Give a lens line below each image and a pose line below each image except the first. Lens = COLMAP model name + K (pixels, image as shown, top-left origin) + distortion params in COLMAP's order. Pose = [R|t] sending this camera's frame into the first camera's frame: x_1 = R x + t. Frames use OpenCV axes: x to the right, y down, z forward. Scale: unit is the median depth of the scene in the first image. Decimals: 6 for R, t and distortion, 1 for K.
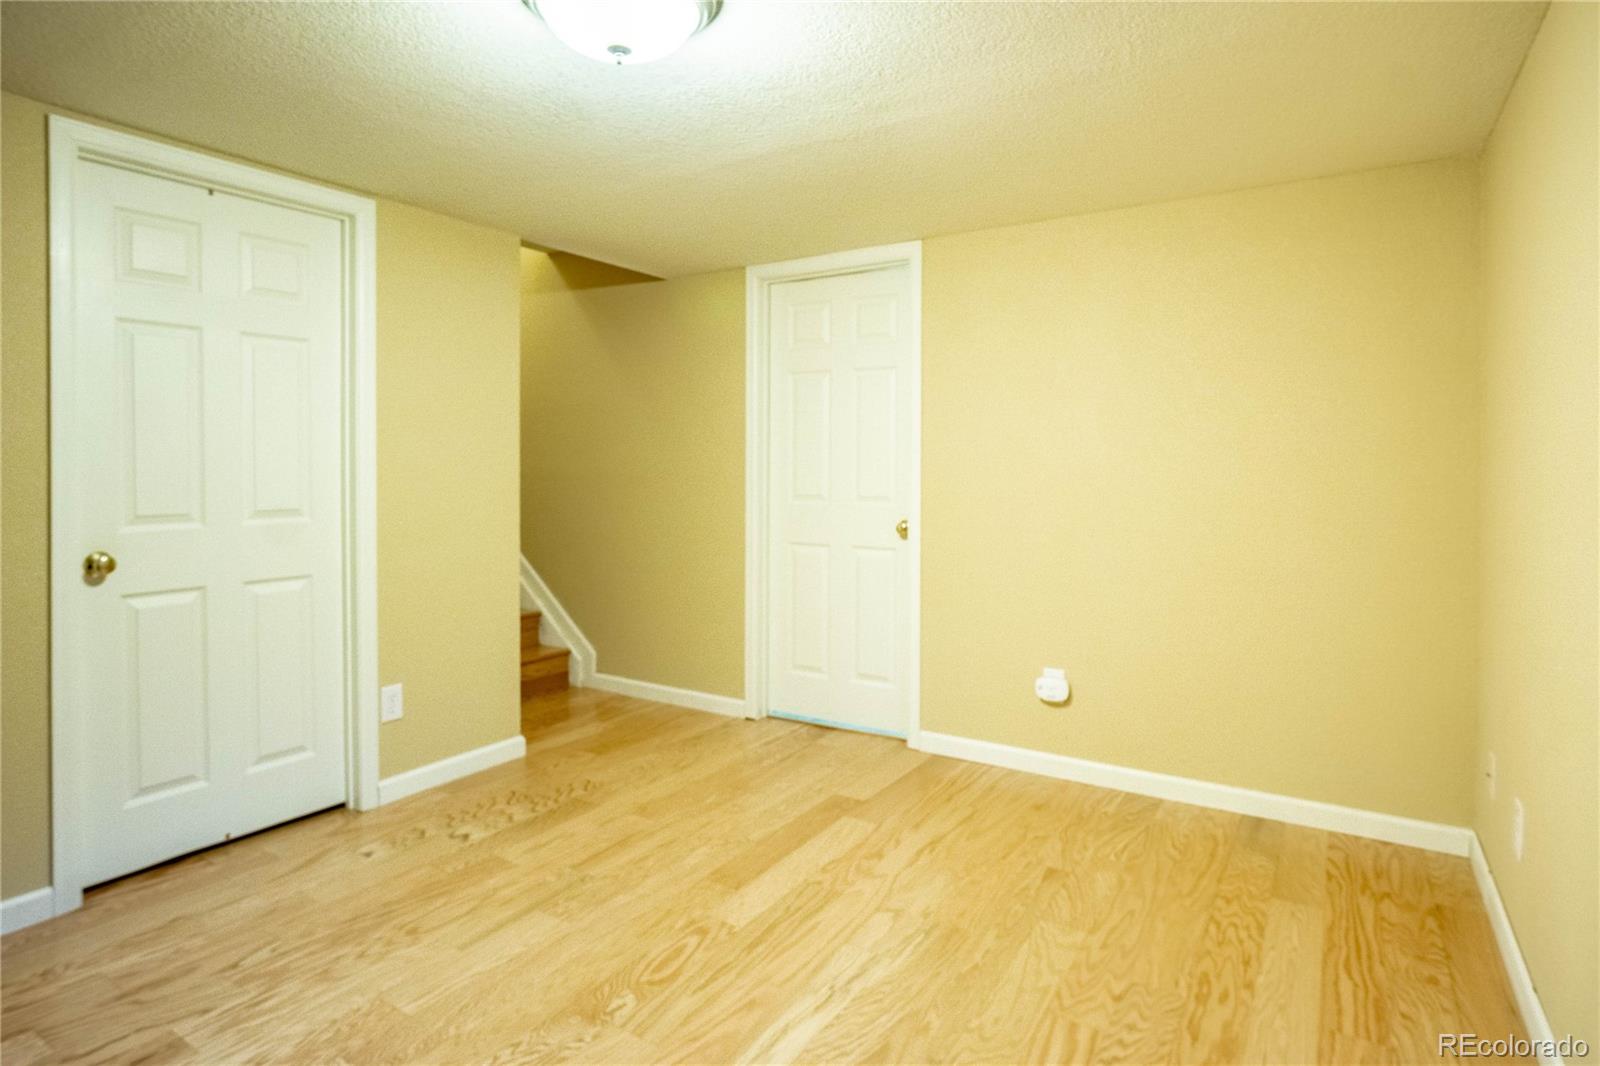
lens RADIAL K [[872.4, 0, 805.4], [0, 872.4, 491.5], [0, 0, 1]] dist [-0.048814, 0.022277]
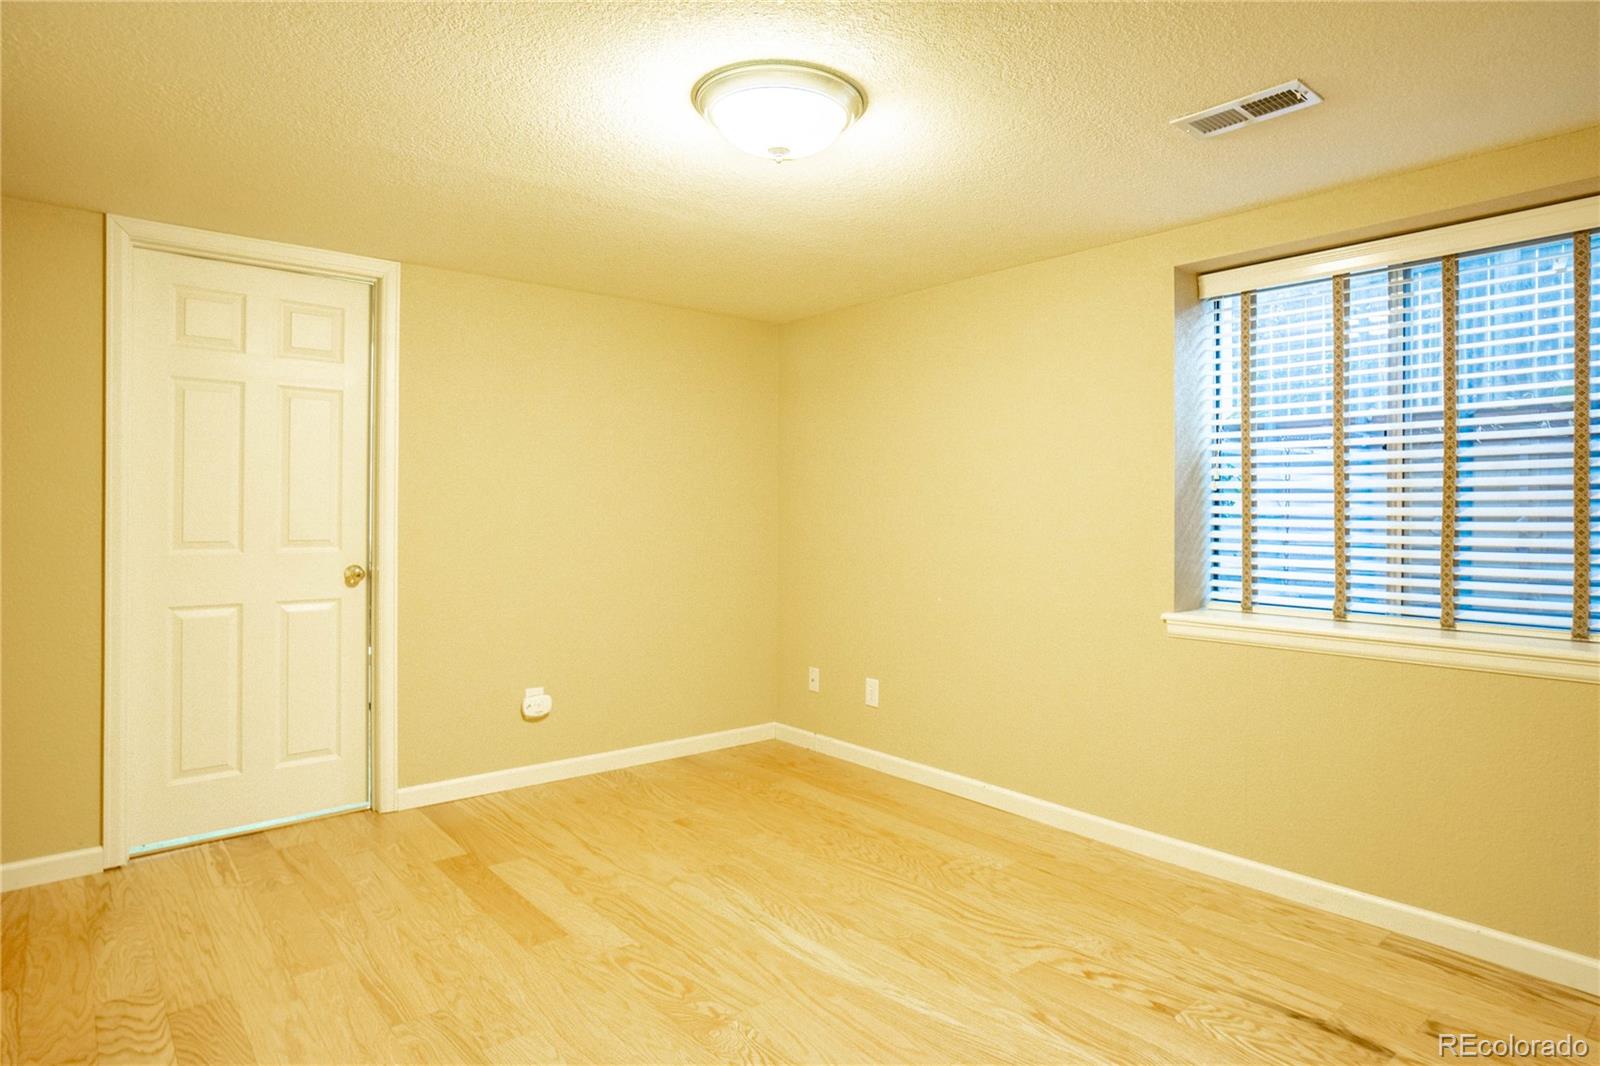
lens RADIAL K [[872.4, 0, 805.4], [0, 872.4, 491.5], [0, 0, 1]] dist [-0.048814, 0.022277]
pose [[0.315368, 0.014851, 0.948853, -0.867249], [0.024655, 0.999412, -0.023837, -0.028717], [-0.948649, 0.030911, 0.314816, 0.357335]]
